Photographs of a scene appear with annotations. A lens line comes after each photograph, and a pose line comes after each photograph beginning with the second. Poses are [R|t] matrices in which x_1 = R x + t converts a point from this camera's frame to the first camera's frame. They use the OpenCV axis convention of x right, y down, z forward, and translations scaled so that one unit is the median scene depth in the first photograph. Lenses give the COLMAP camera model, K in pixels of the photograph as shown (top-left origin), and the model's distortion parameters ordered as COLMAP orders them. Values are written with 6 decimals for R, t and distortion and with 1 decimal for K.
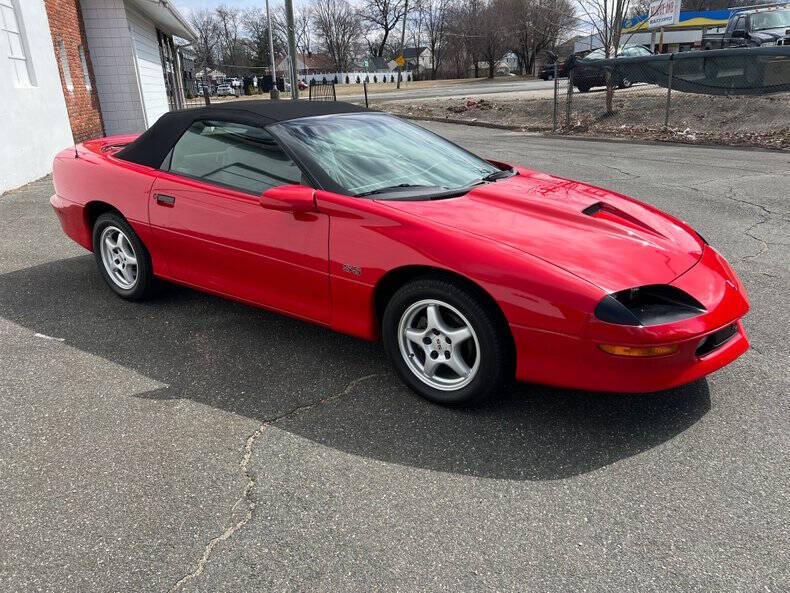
lens RADIAL K [[592.2, 0, 400.5], [0, 592.2, 289.8], [0, 0, 1]] dist [0.050130, -0.052798]
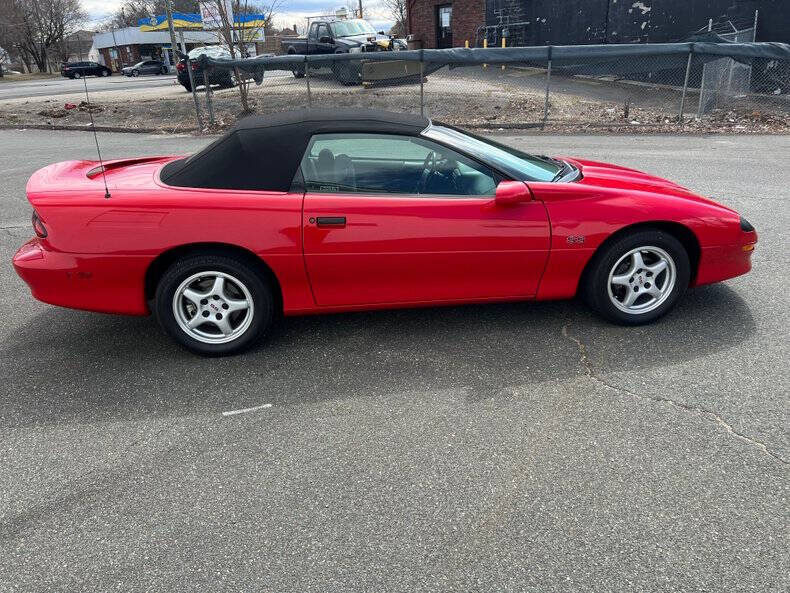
lens RADIAL K [[592.2, 0, 396.0], [0, 592.2, 293.8], [0, 0, 1]] dist [0.050130, -0.052798]
pose [[0.735713, -0.241088, 0.632932, -0.175871], [0.234994, 0.967314, 0.095301, -0.019977], [-0.635220, 0.078621, 0.768319, 0.044573]]
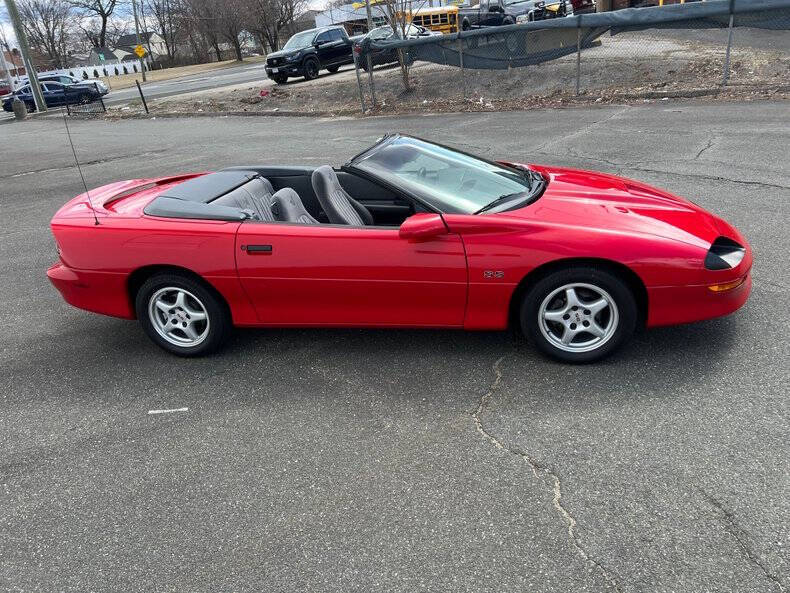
lens RADIAL K [[592.2, 0, 399.7], [0, 592.2, 298.1], [0, 0, 1]] dist [0.050130, -0.052798]
pose [[0.913035, -0.227652, 0.338440, -0.101769], [0.211780, 0.973731, 0.083648, -0.019466], [-0.348593, -0.004698, 0.937263, -0.008945]]
